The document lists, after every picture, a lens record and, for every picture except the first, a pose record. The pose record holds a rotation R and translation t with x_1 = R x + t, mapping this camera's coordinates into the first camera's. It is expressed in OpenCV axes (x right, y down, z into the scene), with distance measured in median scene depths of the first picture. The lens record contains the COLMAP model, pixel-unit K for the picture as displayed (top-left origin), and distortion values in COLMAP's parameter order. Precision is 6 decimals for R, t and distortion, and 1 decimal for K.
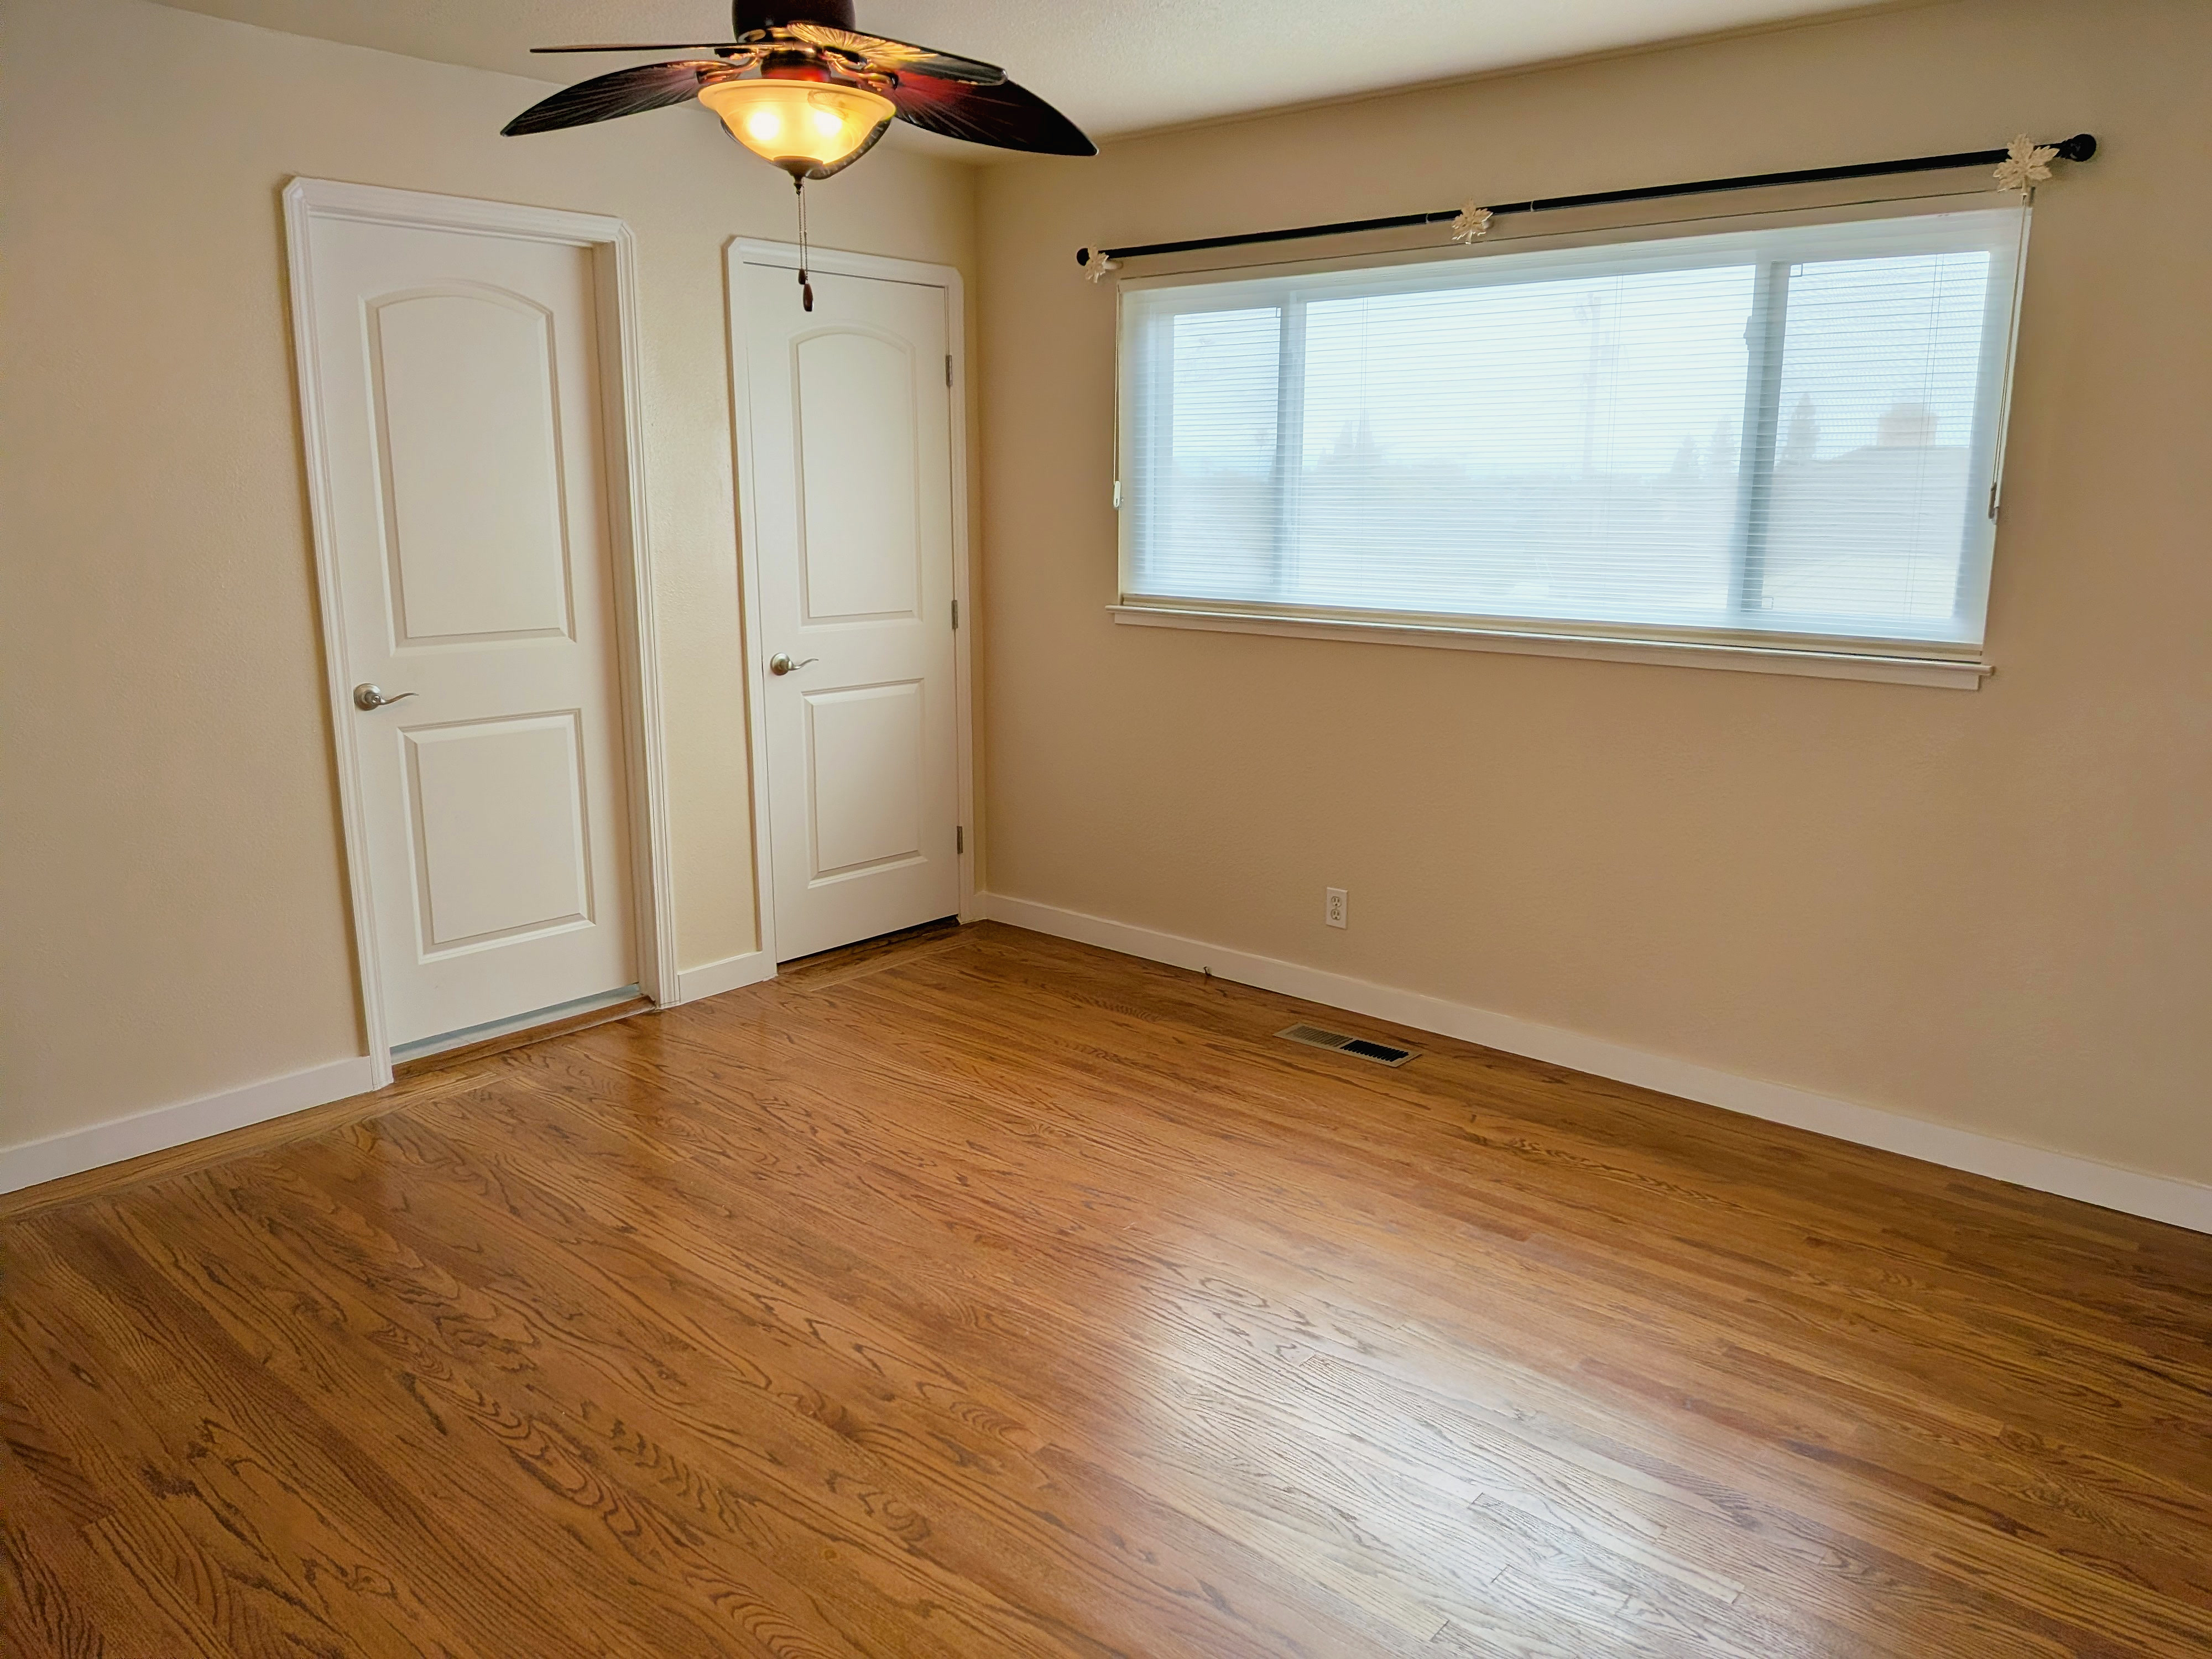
lens RADIAL K [[1567.7, 0, 1106.0], [0, 1567.7, 829.5], [0, 0, 1]] dist [0.062747, -0.115169]
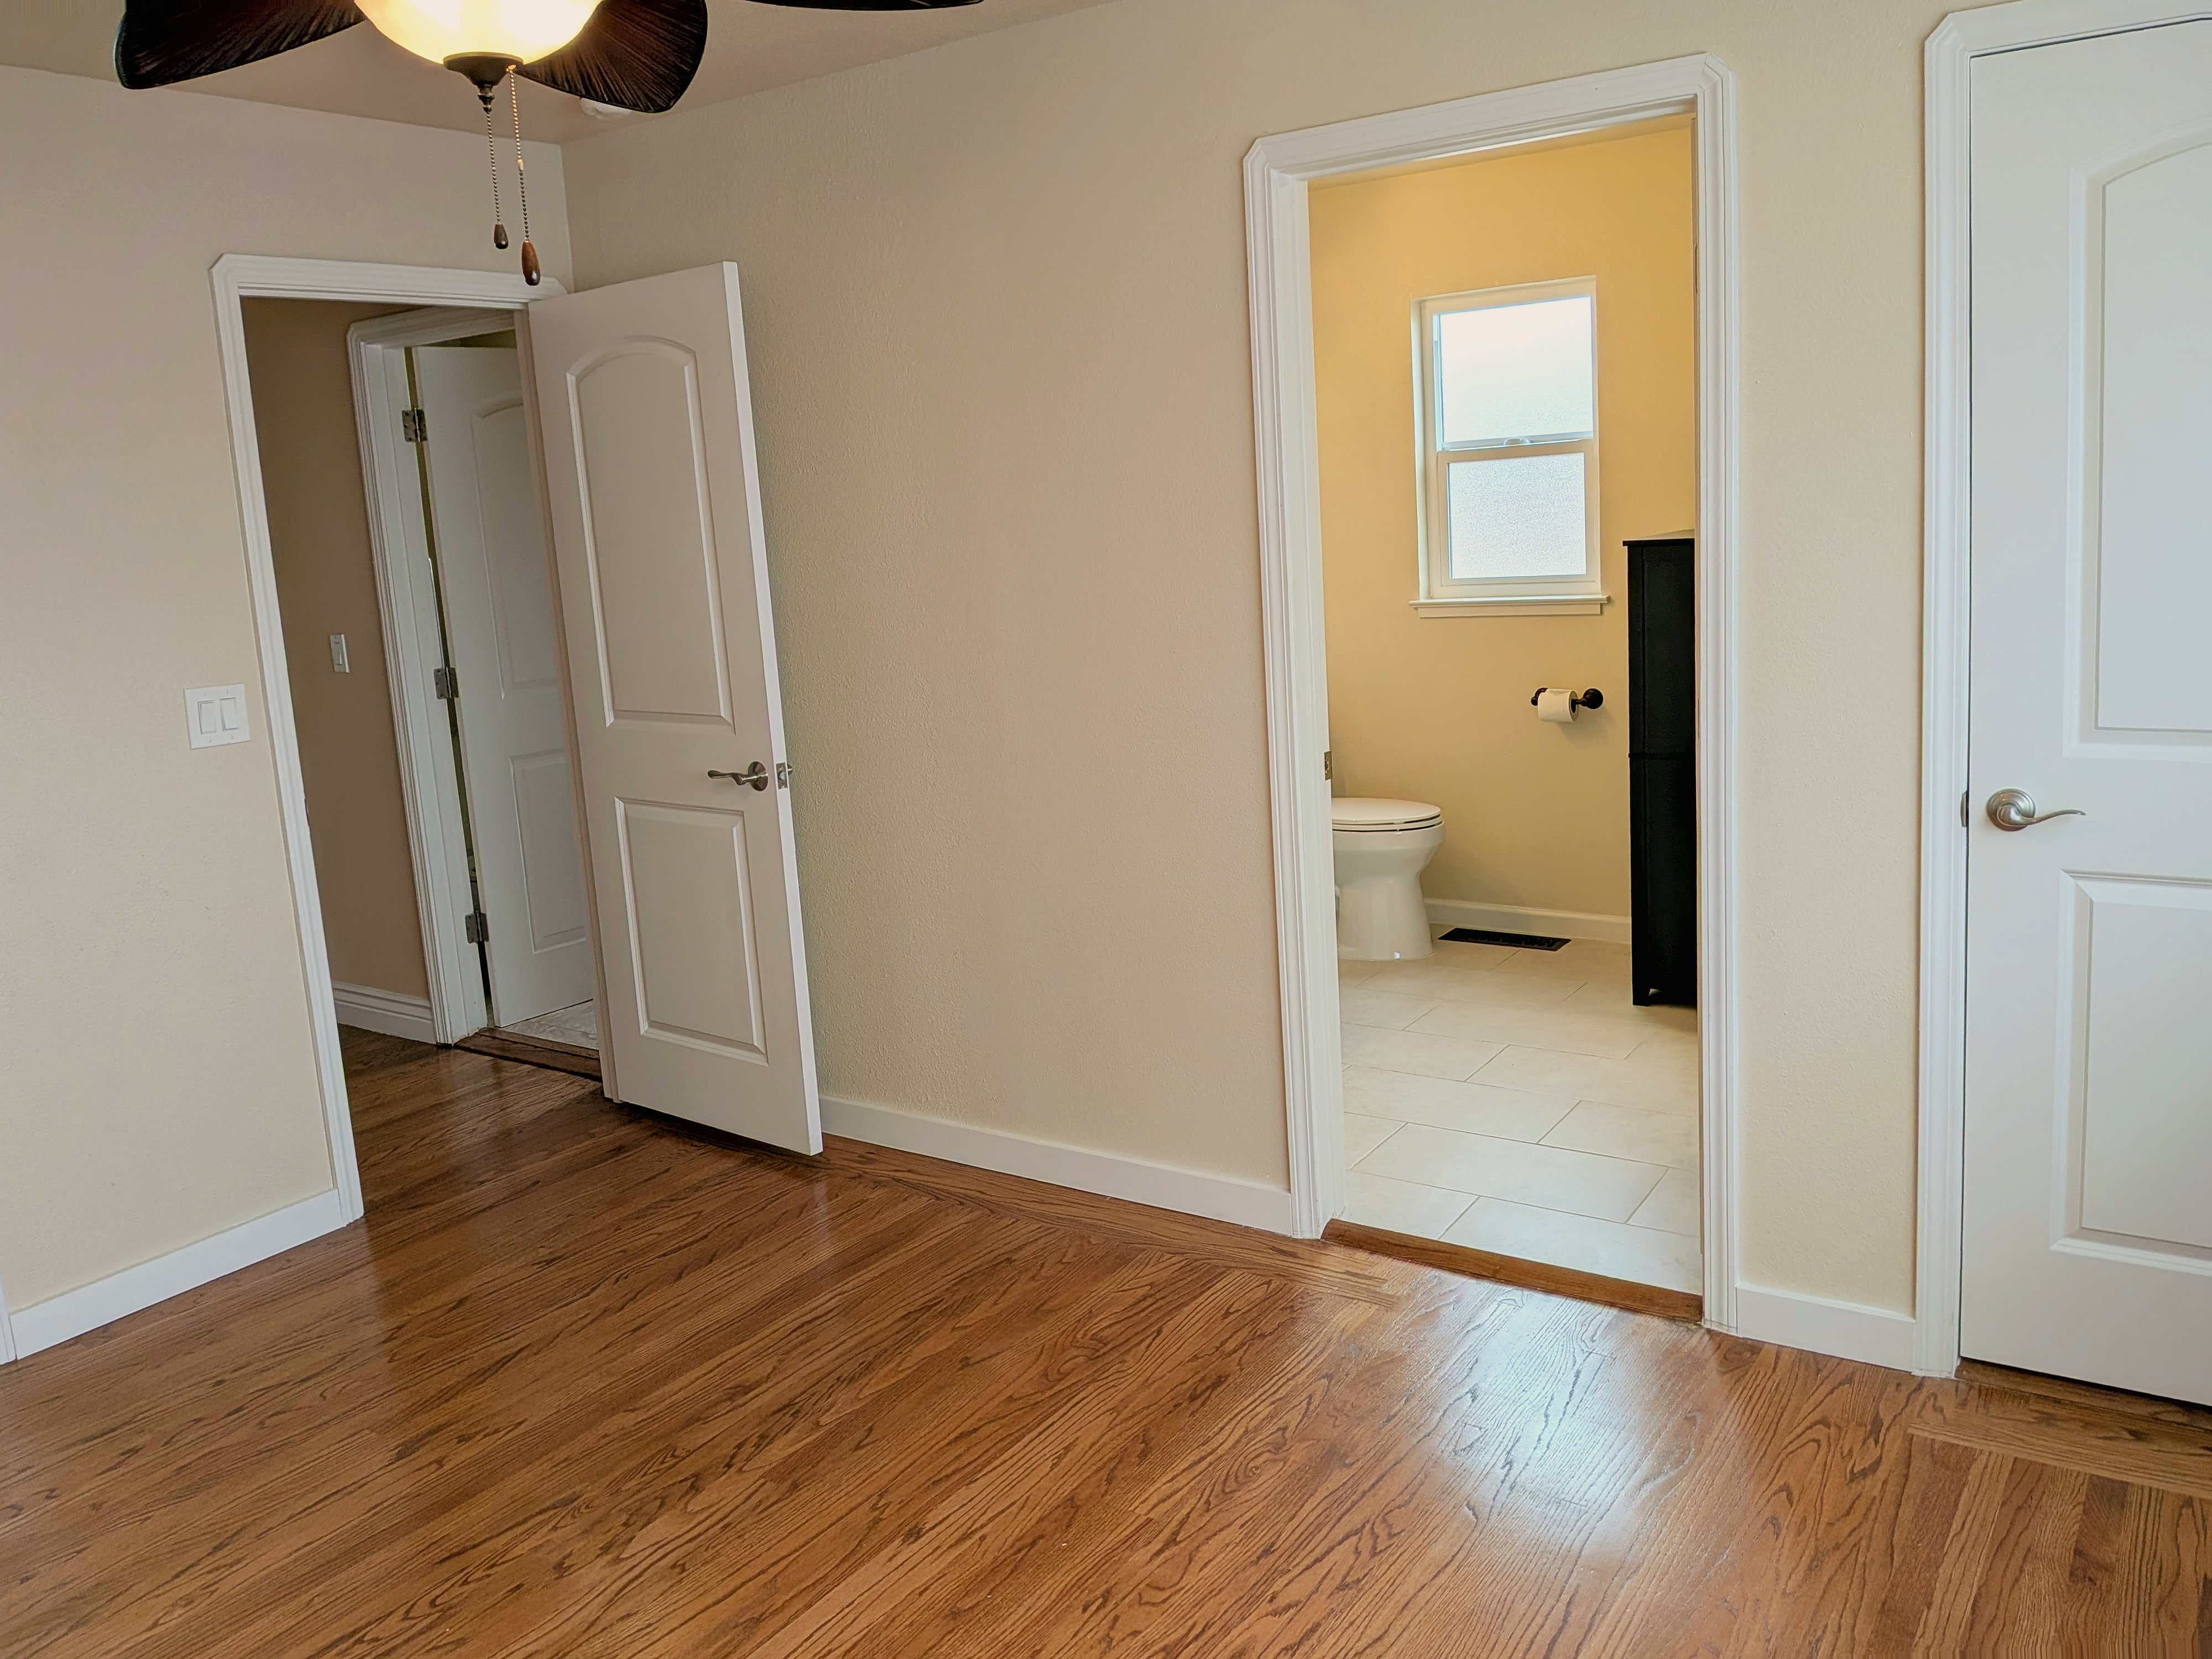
lens RADIAL K [[1665.0, 0, 1142.8], [0, 1665.0, 763.5], [0, 0, 1]] dist [0.060160, -0.148915]
pose [[0.134453, 0.141715, -0.980734, 0.423129], [-0.153723, 0.980722, 0.120639, -0.208646], [0.978924, 0.134541, 0.153646, 0.936173]]
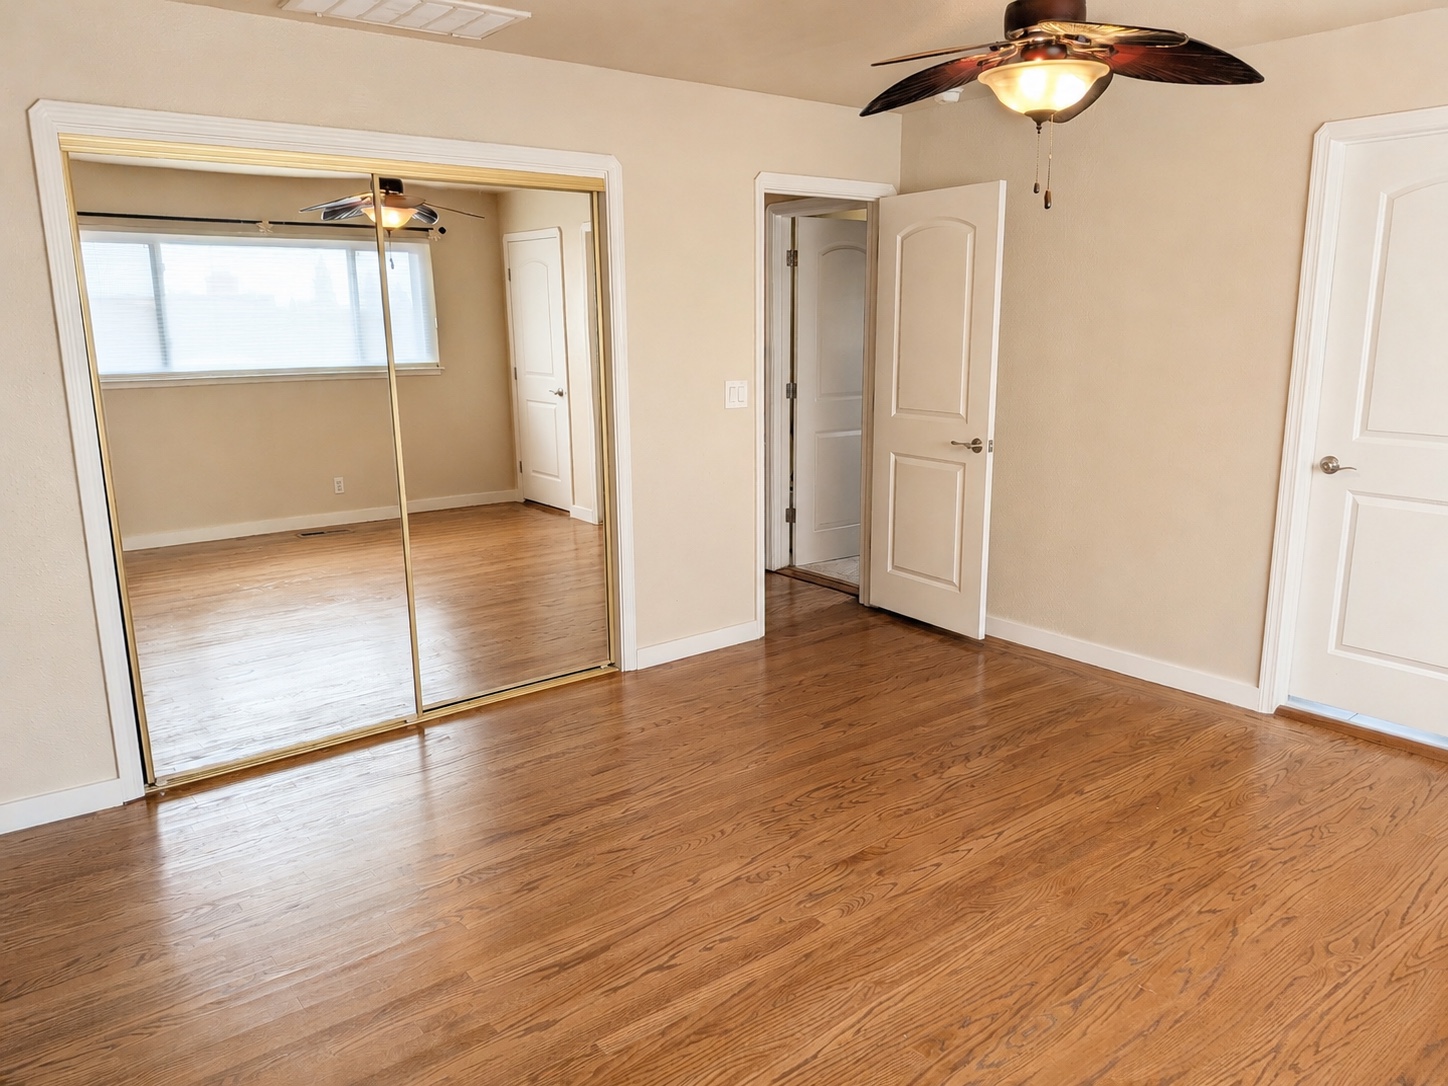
lens RADIAL K [[1026.2, 0, 724.0], [0, 1026.2, 543.0], [0, 0, 1]] dist [0.062747, -0.115169]
pose [[-0.179414, 0.206333, -0.961893, 0.706622], [-0.203036, 0.948942, 0.241426, -0.162364], [0.962594, 0.238614, -0.128360, 0.729013]]
